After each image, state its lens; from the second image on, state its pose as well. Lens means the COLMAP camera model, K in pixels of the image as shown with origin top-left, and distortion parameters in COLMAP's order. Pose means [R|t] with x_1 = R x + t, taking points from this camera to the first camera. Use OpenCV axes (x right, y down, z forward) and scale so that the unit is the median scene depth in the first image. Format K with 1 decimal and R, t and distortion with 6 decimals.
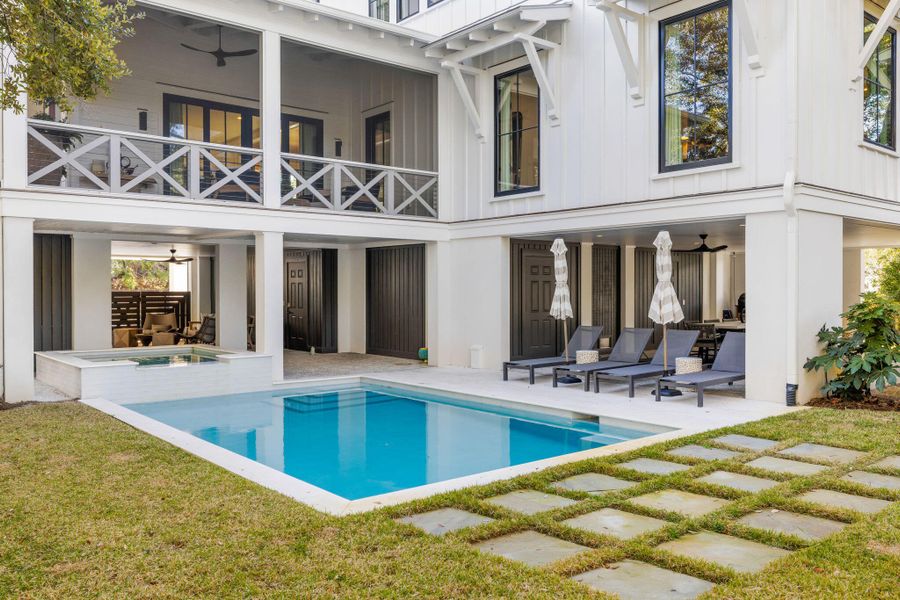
lens RADIAL K [[739.6, 0, 450.8], [0, 739.6, 297.4], [0, 0, 1]] dist [-0.017120, 0.015715]
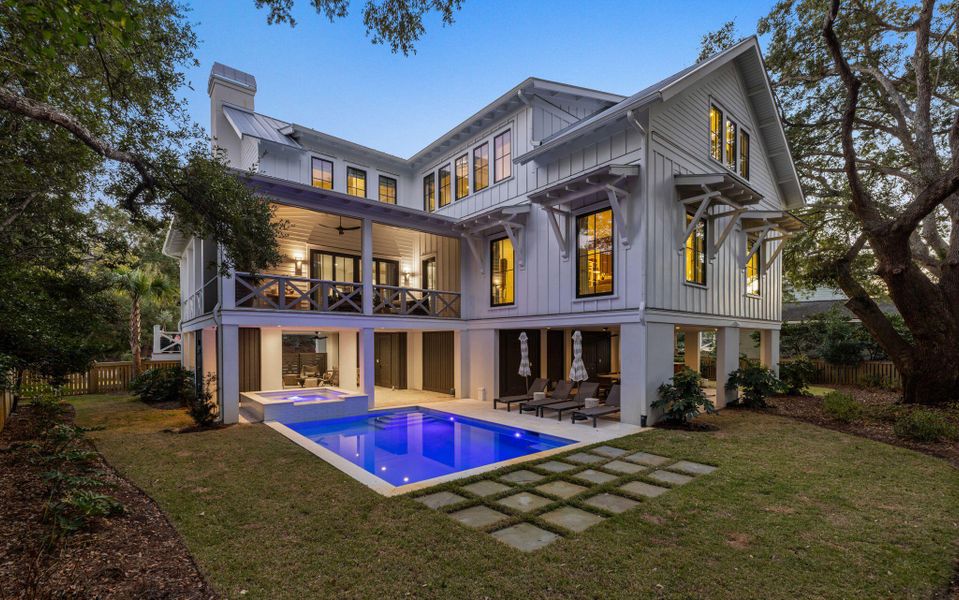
lens RADIAL K [[425.8, 0, 477.7], [0, 425.8, 348.0], [0, 0, 1]] dist [-0.008244, -0.000106]
pose [[0.999972, 0.000003, -0.007425, 0.051311], [0.000023, 0.999994, 0.003576, -0.056761], [0.007425, -0.003576, 0.999966, -0.076318]]
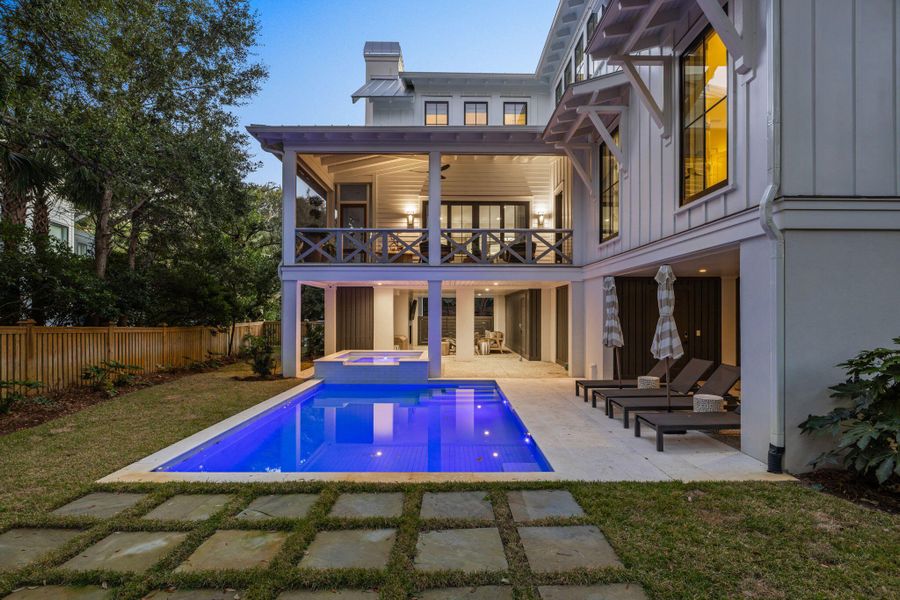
lens RADIAL K [[451.7, 0, 449.0], [0, 451.7, 308.7], [0, 0, 1]] dist [-0.005117, 0.002041]
pose [[0.770097, -0.004209, -0.637913, 0.501597], [-0.007192, 0.999857, -0.015279, -0.022385], [0.637887, 0.016354, 0.769957, 0.386425]]
